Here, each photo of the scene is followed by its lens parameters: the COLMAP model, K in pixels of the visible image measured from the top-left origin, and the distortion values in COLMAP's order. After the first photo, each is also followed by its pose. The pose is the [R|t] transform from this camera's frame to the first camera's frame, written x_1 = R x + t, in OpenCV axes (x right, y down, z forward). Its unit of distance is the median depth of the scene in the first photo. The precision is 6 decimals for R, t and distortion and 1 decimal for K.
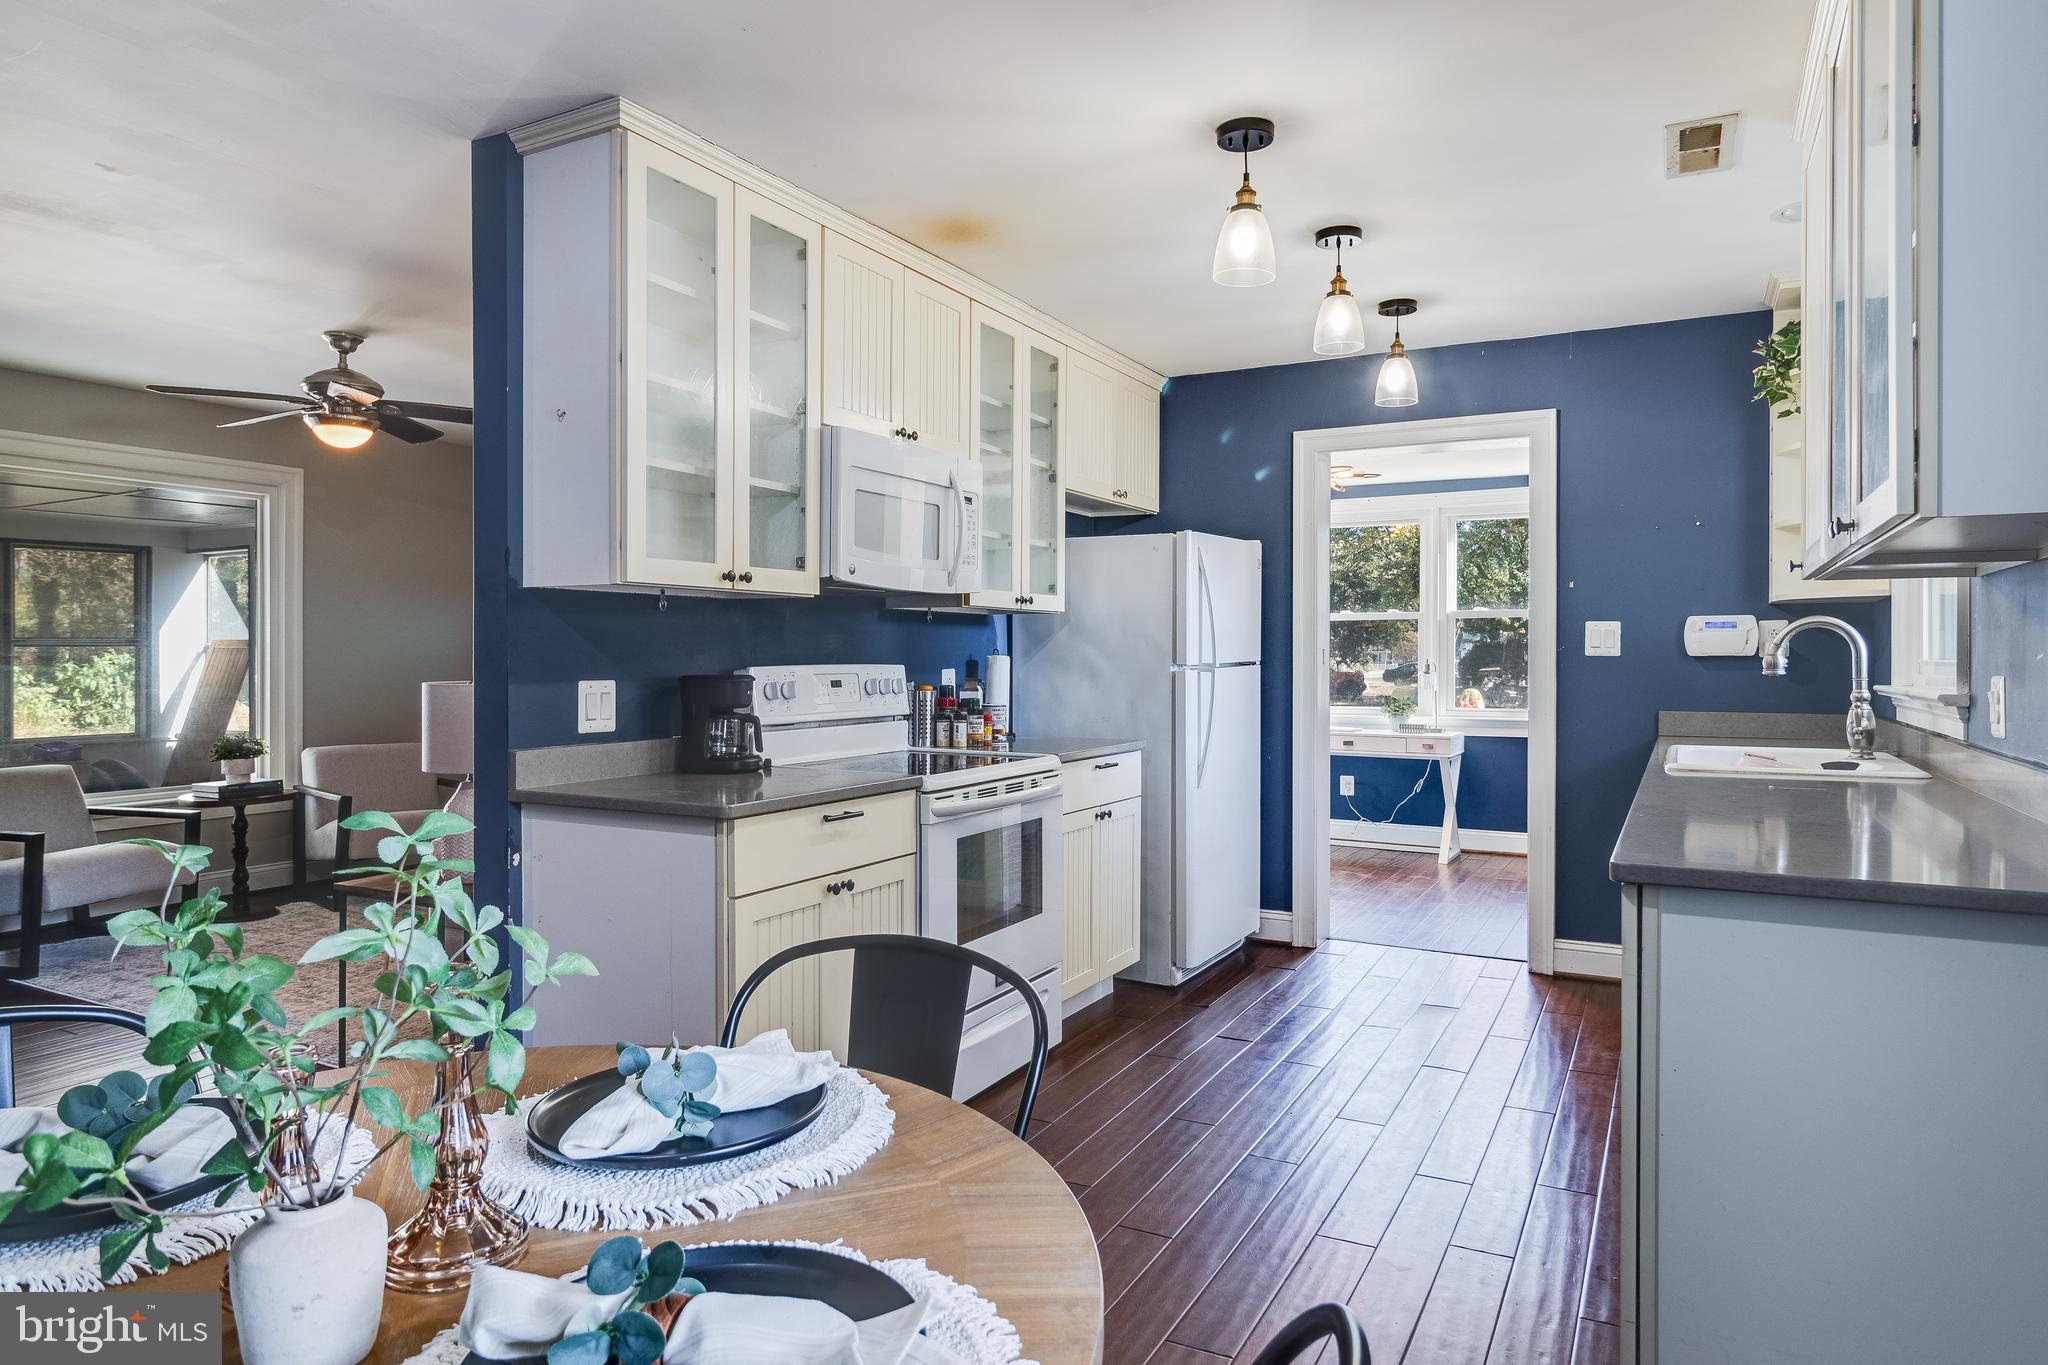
lens RADIAL K [[1238.0, 0, 1017.1], [0, 1238.0, 661.5], [0, 0, 1]] dist [0.010785, 0.002716]
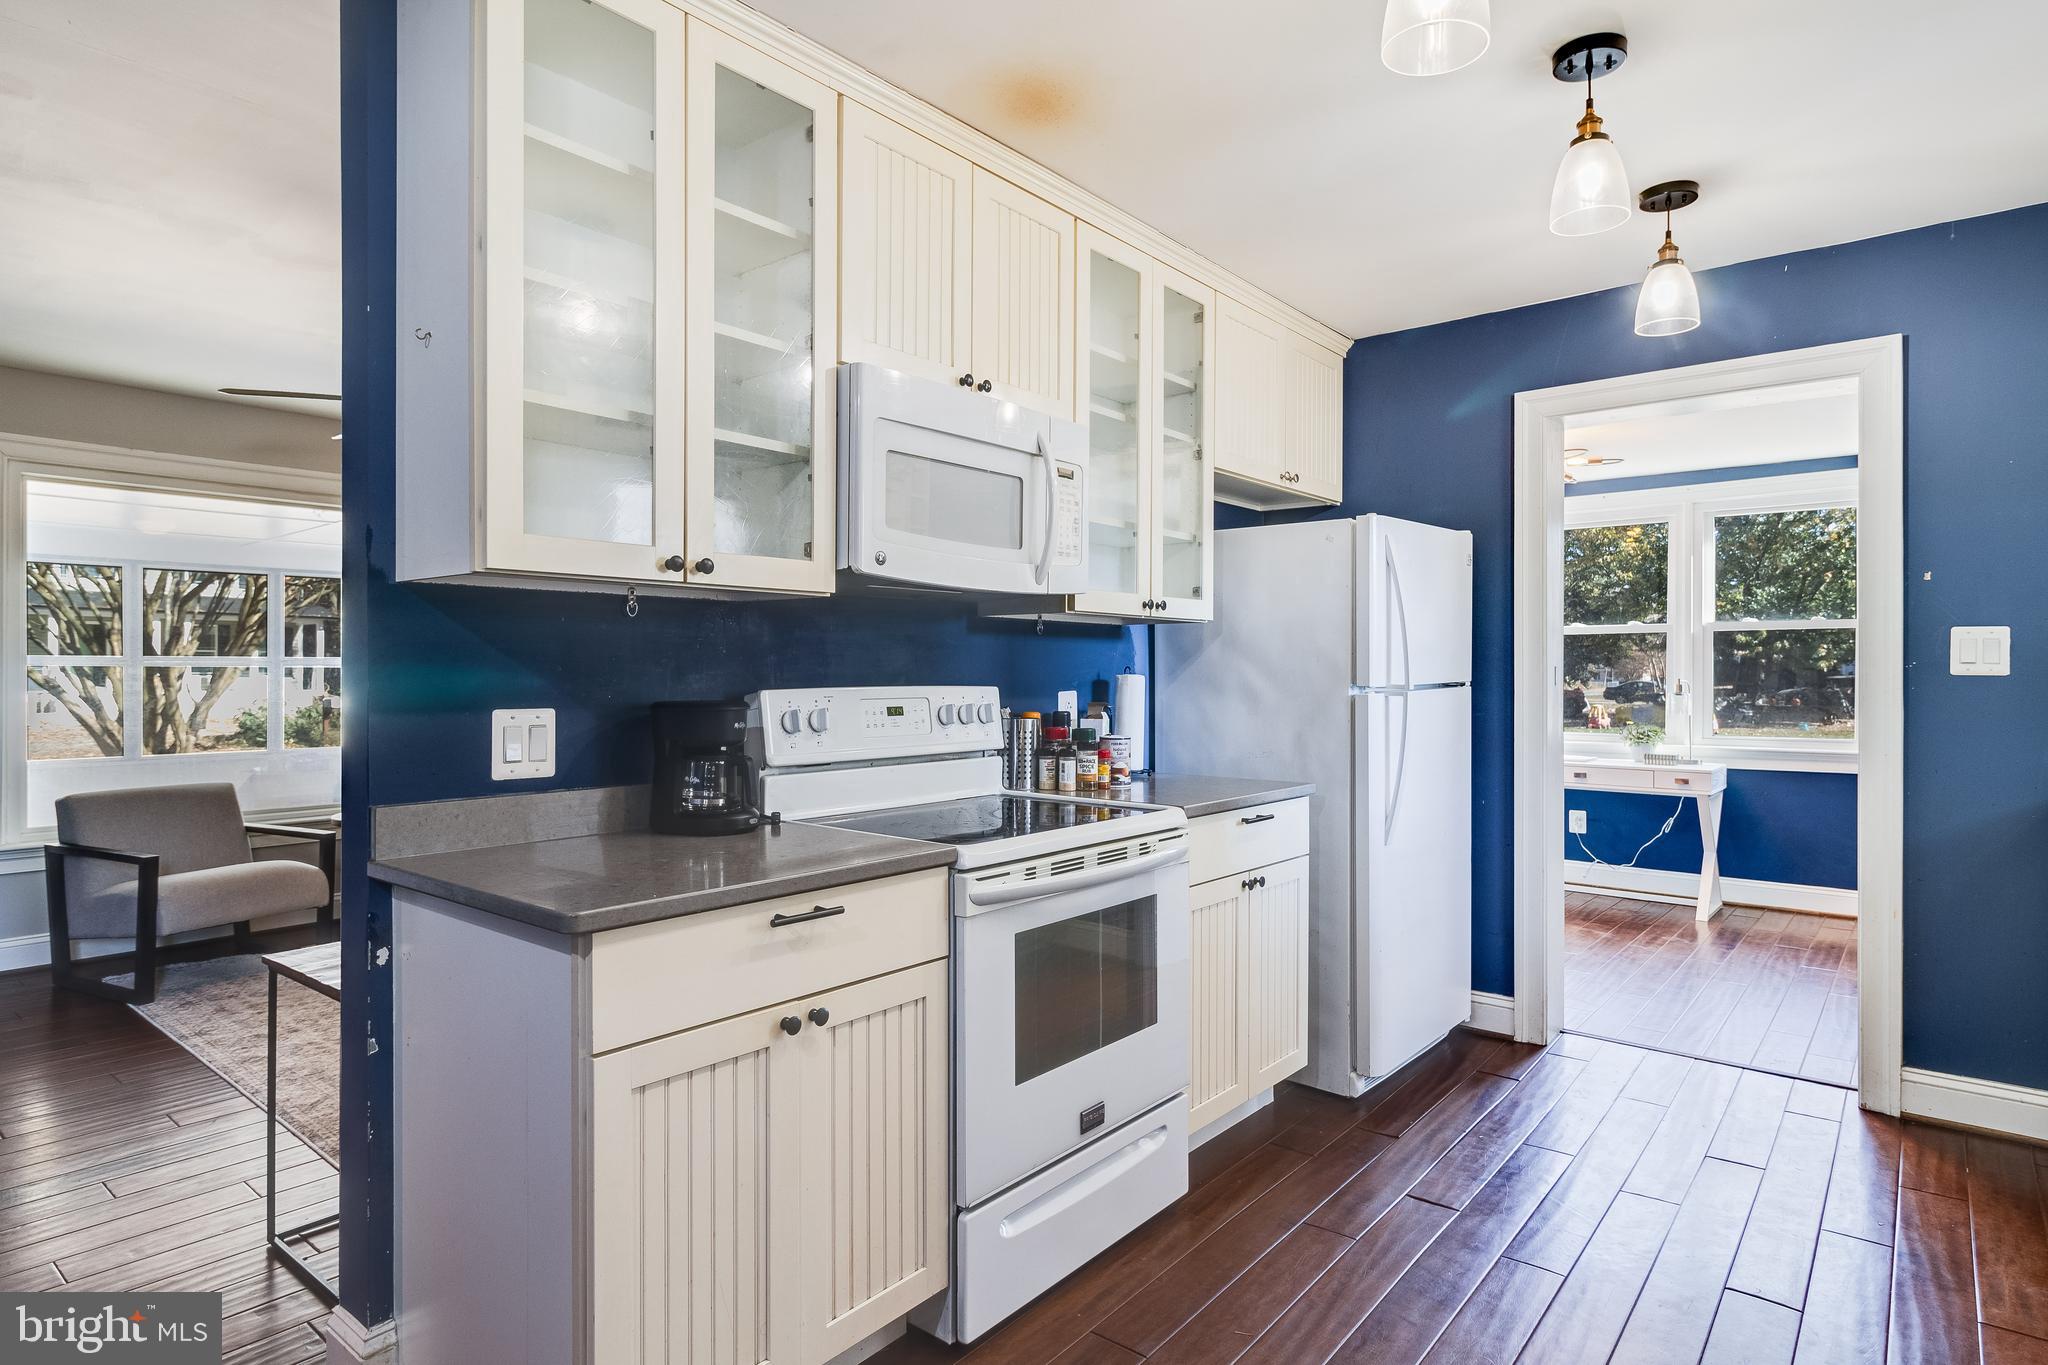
lens RADIAL K [[1094.2, 0, 1034.2], [0, 1094.2, 673.0], [0, 0, 1]] dist [0.002174, 0.003466]
pose [[0.981967, -0.000381, -0.189051, 0.065137], [-0.000626, 0.999986, -0.005265, -0.002324], [0.189051, 0.005288, 0.981953, 0.310889]]
